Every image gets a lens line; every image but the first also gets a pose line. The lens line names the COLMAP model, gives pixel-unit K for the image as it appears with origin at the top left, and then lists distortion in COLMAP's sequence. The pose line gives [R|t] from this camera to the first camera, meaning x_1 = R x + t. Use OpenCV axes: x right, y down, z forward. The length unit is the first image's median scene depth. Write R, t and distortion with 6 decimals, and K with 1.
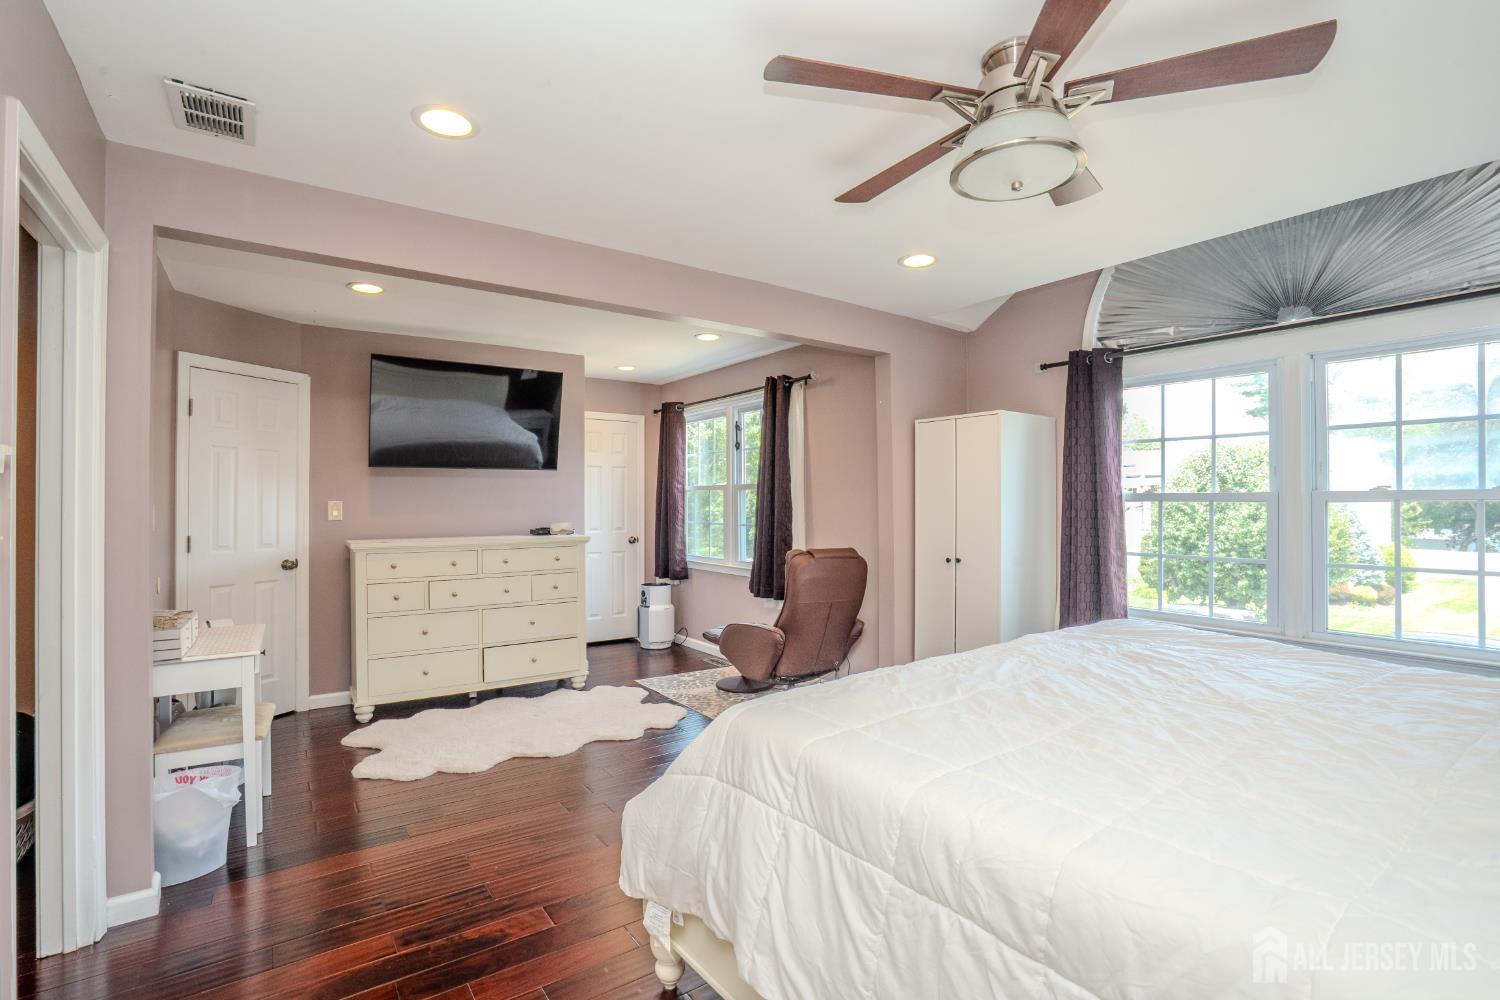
lens RADIAL K [[690.5, 0, 747.8], [0, 690.5, 495.4], [0, 0, 1]] dist [-0.061800, 0.025262]
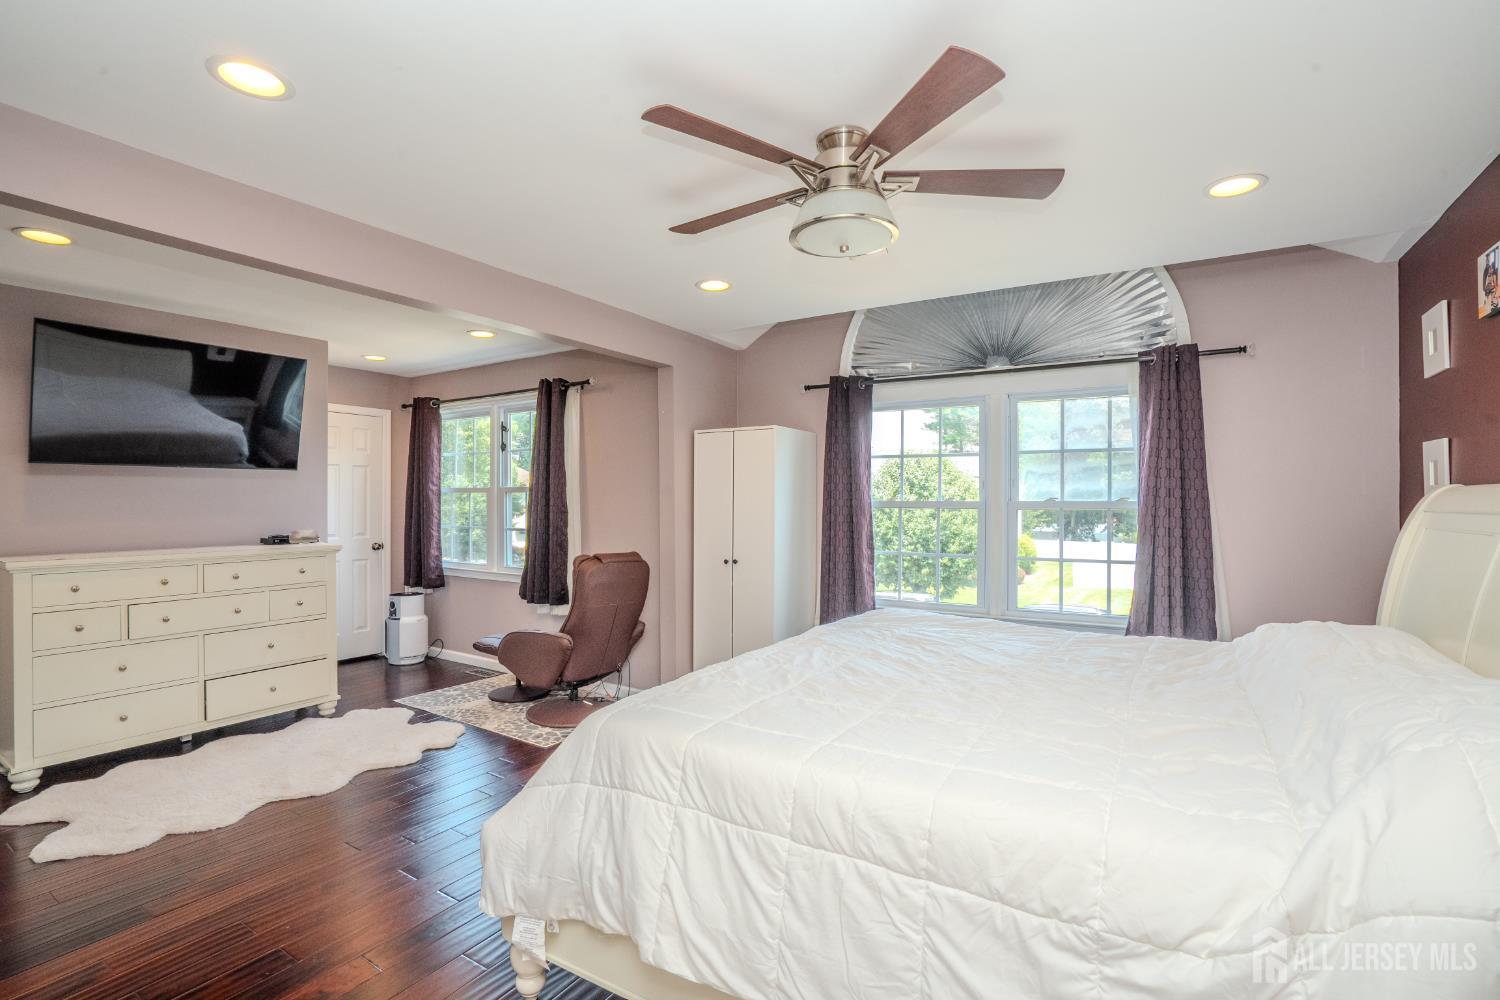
lens RADIAL K [[690.5, 0, 747.8], [0, 690.5, 495.4], [0, 0, 1]] dist [-0.061800, 0.025262]
pose [[0.924911, 0.005989, 0.380137, -0.080174], [-0.006873, 0.999976, 0.000970, -0.009857], [-0.380122, -0.003510, 0.924930, -0.017713]]
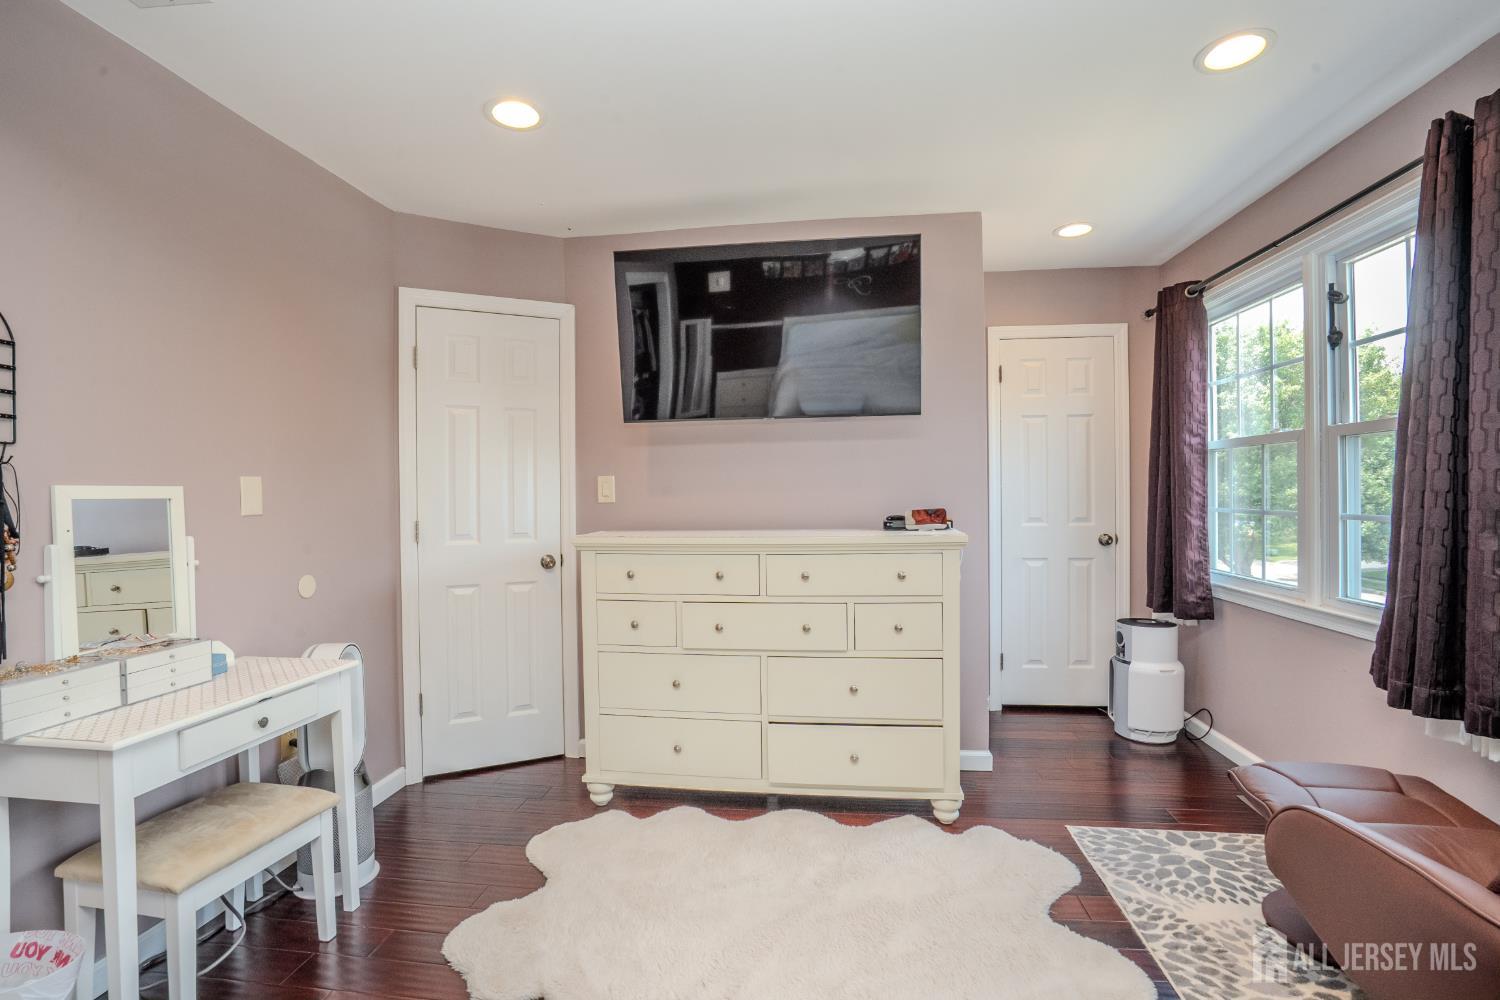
lens RADIAL K [[690.5, 0, 747.8], [0, 690.5, 495.4], [0, 0, 1]] dist [-0.061800, 0.025262]
pose [[0.736738, -0.003714, -0.676168, -0.003851], [0.016774, 0.999778, 0.012786, 0.021814], [0.675970, -0.020762, 0.736637, 0.542021]]
